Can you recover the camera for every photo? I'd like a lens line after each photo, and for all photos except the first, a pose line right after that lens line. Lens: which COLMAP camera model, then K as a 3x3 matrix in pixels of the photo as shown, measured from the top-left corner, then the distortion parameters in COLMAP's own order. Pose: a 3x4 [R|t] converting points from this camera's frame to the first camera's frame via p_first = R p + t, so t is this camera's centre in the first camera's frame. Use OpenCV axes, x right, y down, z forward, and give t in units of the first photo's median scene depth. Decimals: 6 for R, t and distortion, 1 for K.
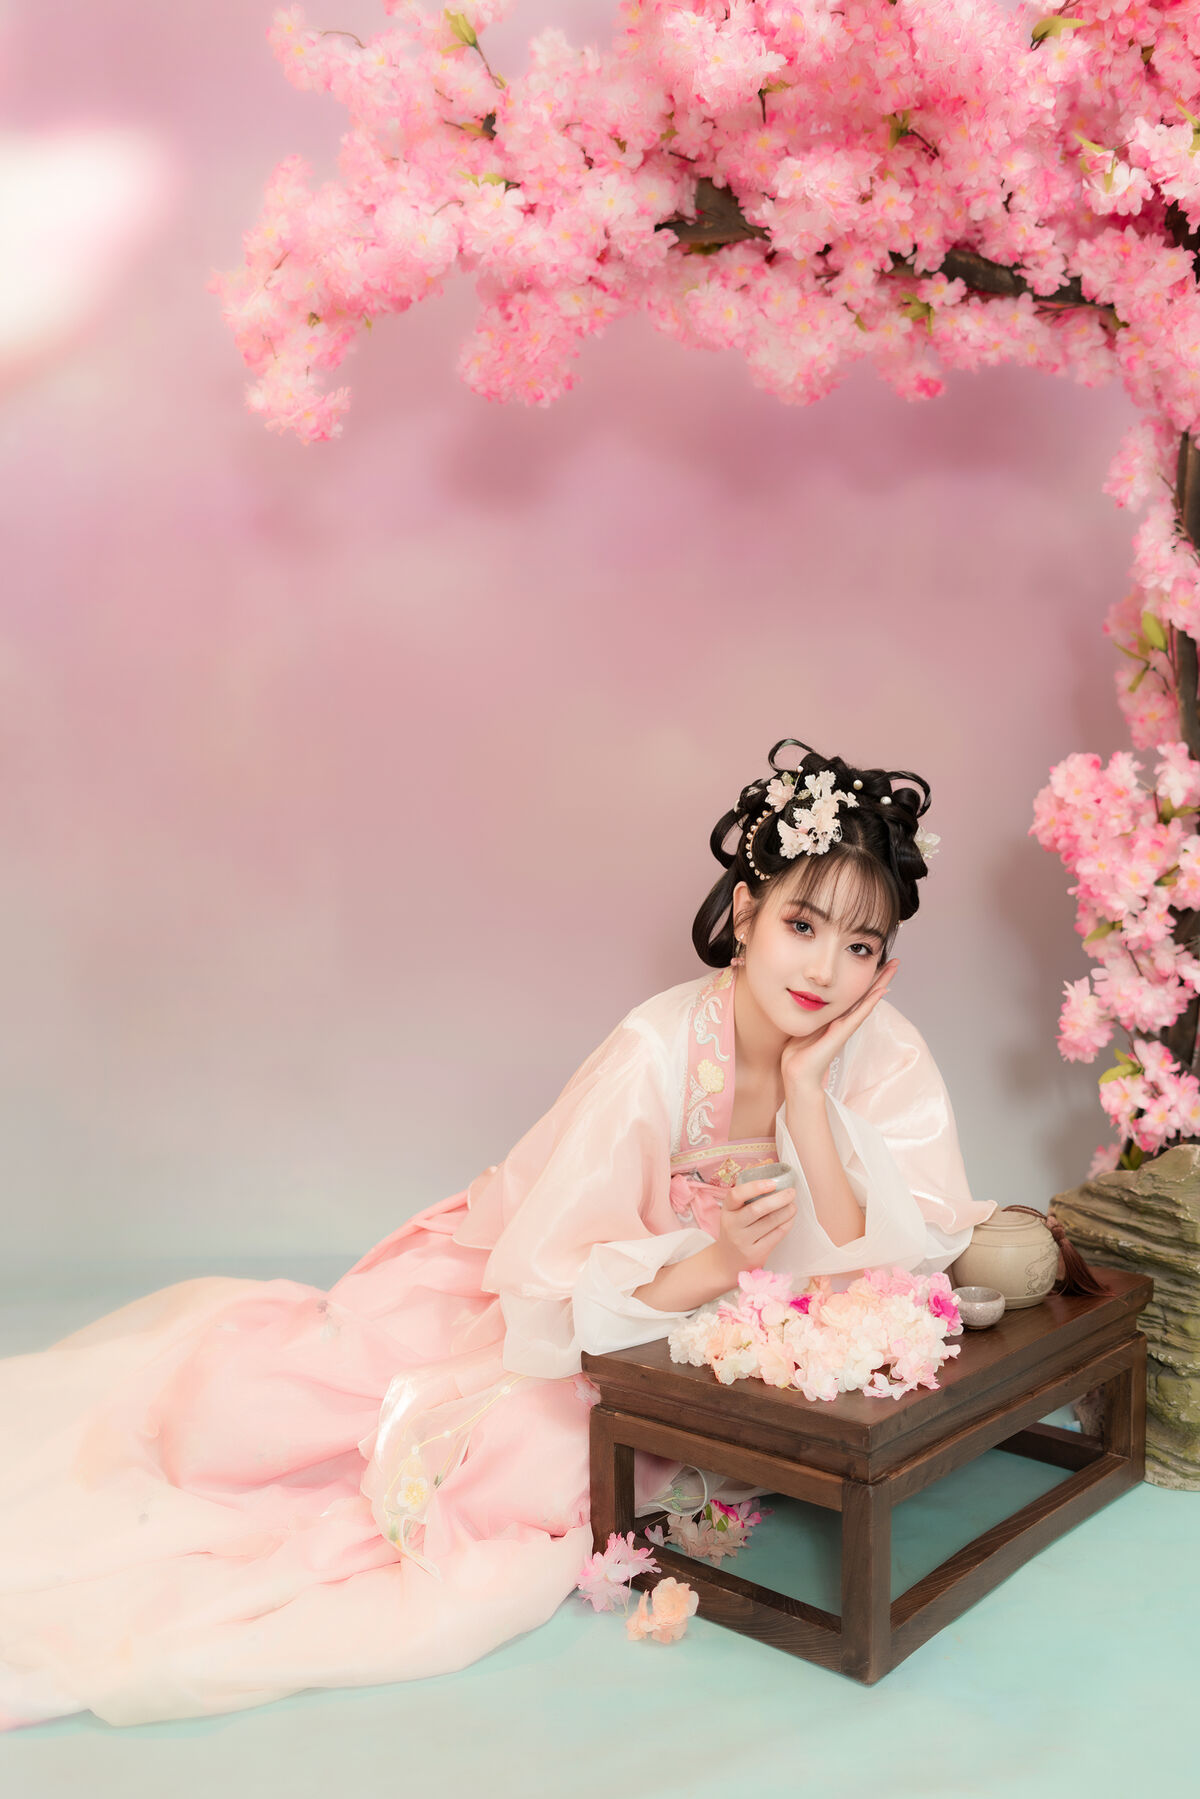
lens RADIAL K [[2746.0, 0, 603.5], [0, 2746.0, 978.4], [0, 0, 1]] dist [-0.000003, -0.029921]
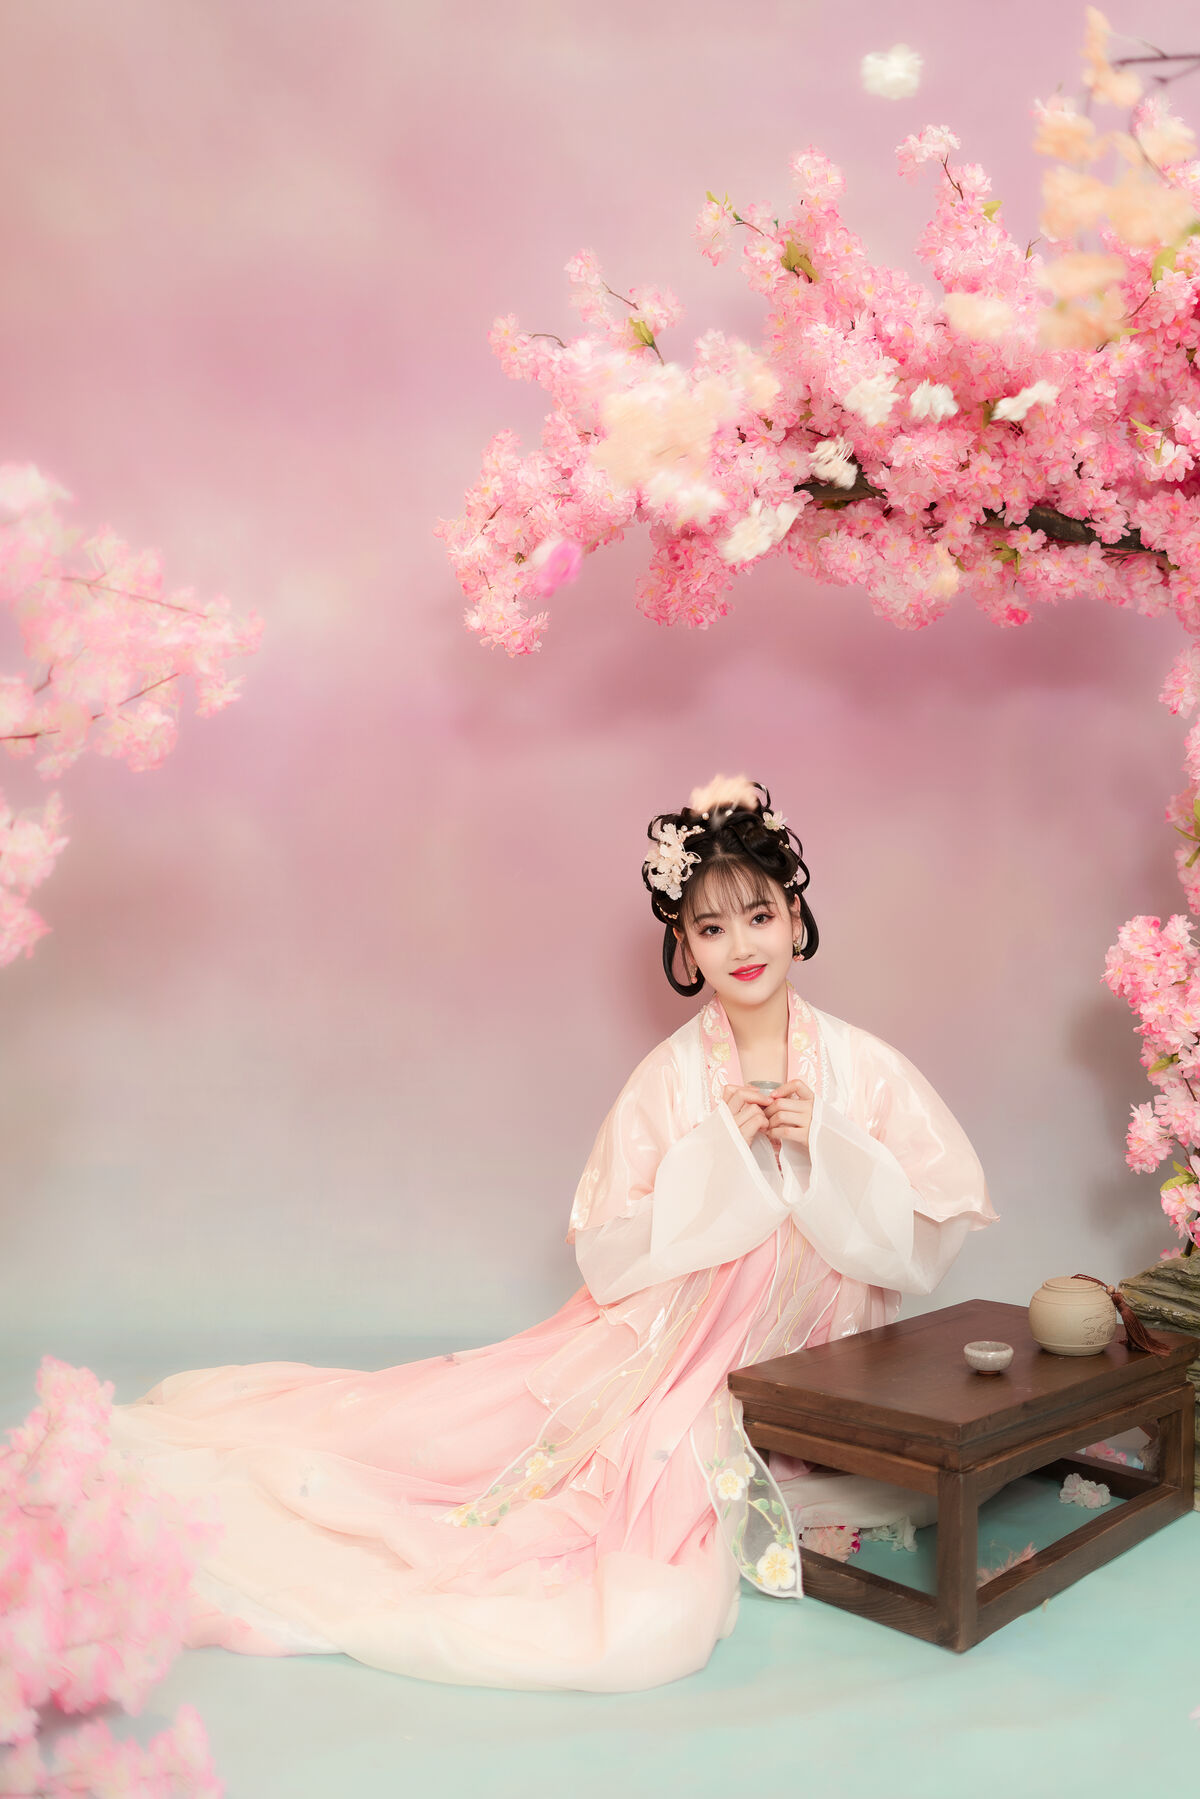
lens RADIAL K [[2734.5, 0, 629.5], [0, 2734.5, 906.8], [0, 0, 1]] dist [0.000949, -0.018854]
pose [[0.998863, 0.012916, -0.045897, 0.003258], [-0.017603, 0.994503, -0.103220, 0.045139], [0.044312, 0.103911, 0.993599, -0.217750]]
